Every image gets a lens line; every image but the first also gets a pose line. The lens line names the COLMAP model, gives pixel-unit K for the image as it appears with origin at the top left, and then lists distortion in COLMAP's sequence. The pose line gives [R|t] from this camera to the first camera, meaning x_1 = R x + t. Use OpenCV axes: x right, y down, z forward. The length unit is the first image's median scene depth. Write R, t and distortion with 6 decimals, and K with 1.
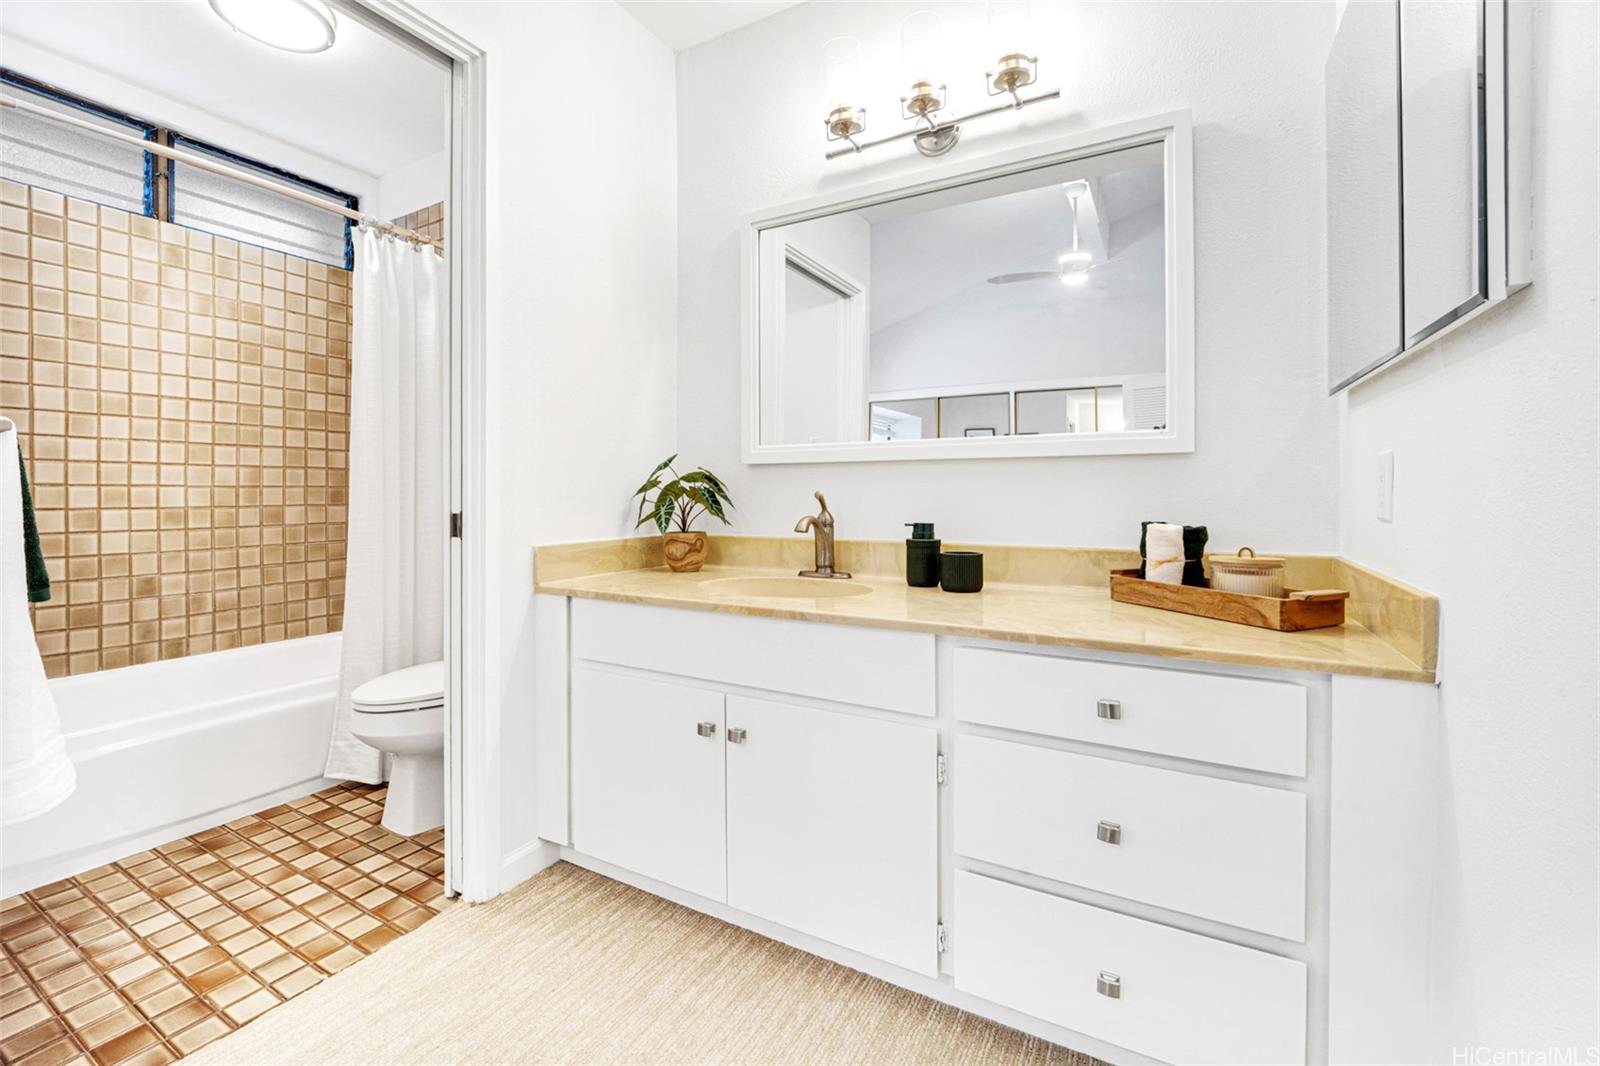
lens RADIAL K [[660.5, 0, 760.2], [0, 660.5, 498.6], [0, 0, 1]] dist [-0.026194, 0.003873]
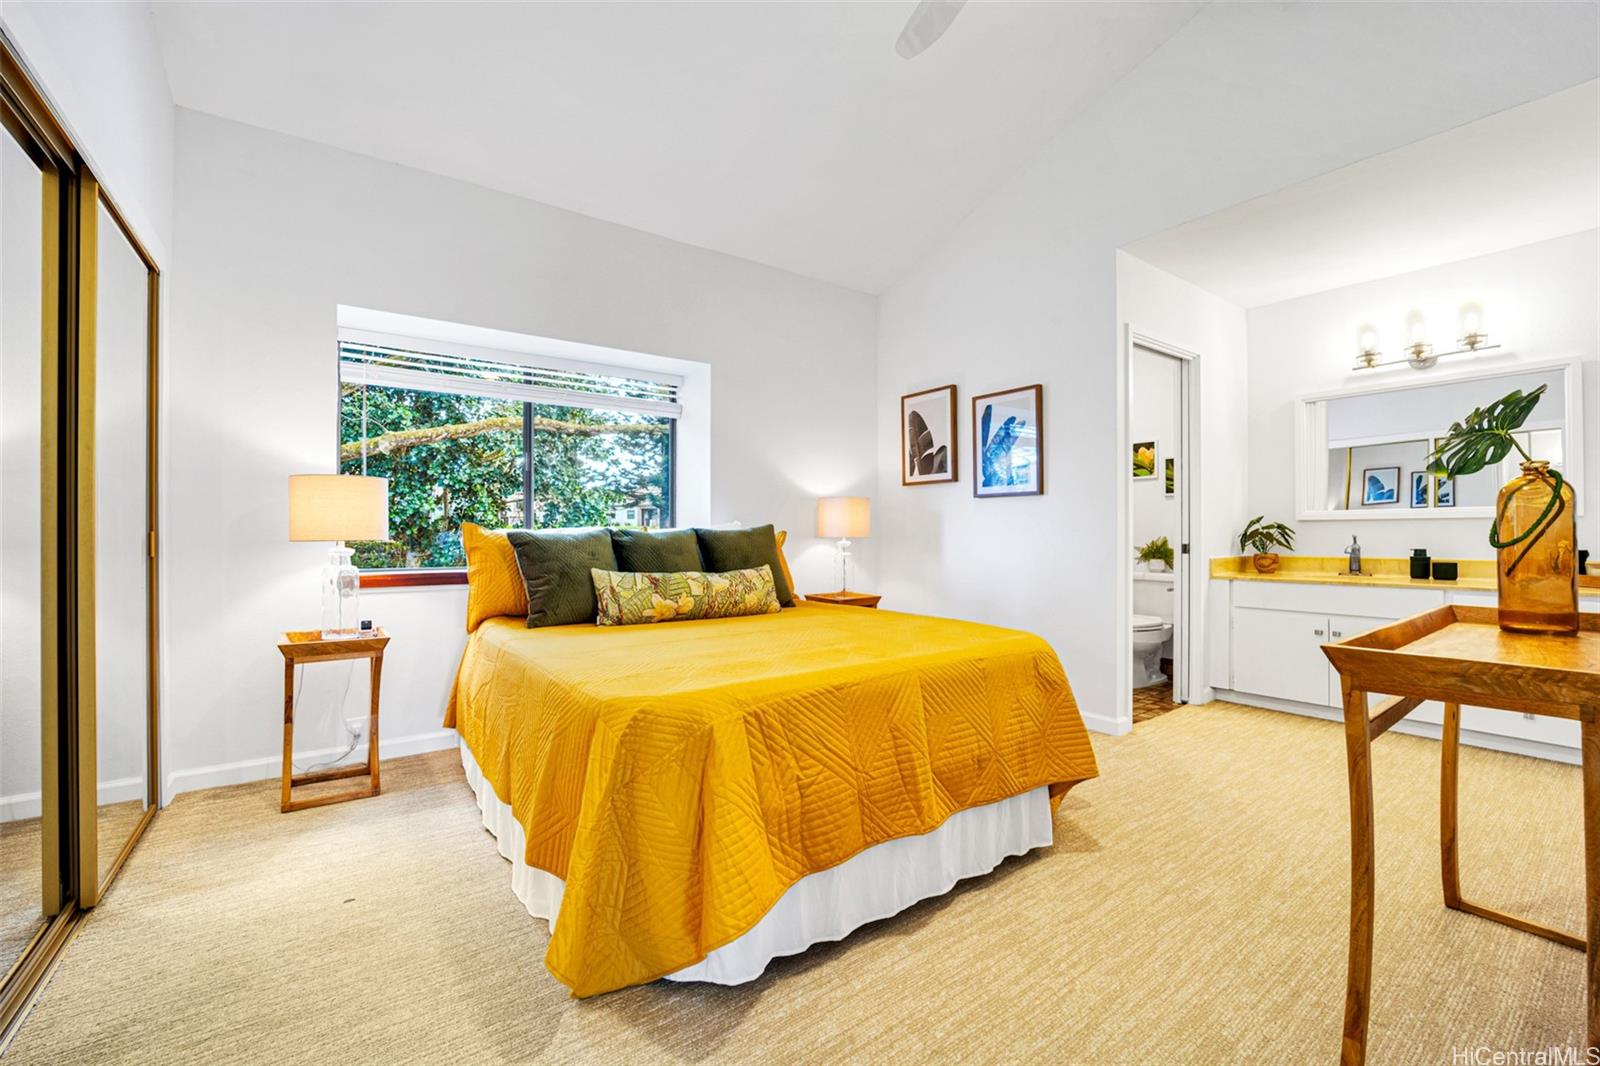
lens RADIAL K [[660.5, 0, 802.2], [0, 660.5, 528.7], [0, 0, 1]] dist [-0.026194, 0.003873]
pose [[0.928819, -0.005097, -0.370499, -0.615561], [0.001290, 0.999944, -0.010523, -0.006974], [0.370532, 0.009296, 0.928773, -1.244625]]
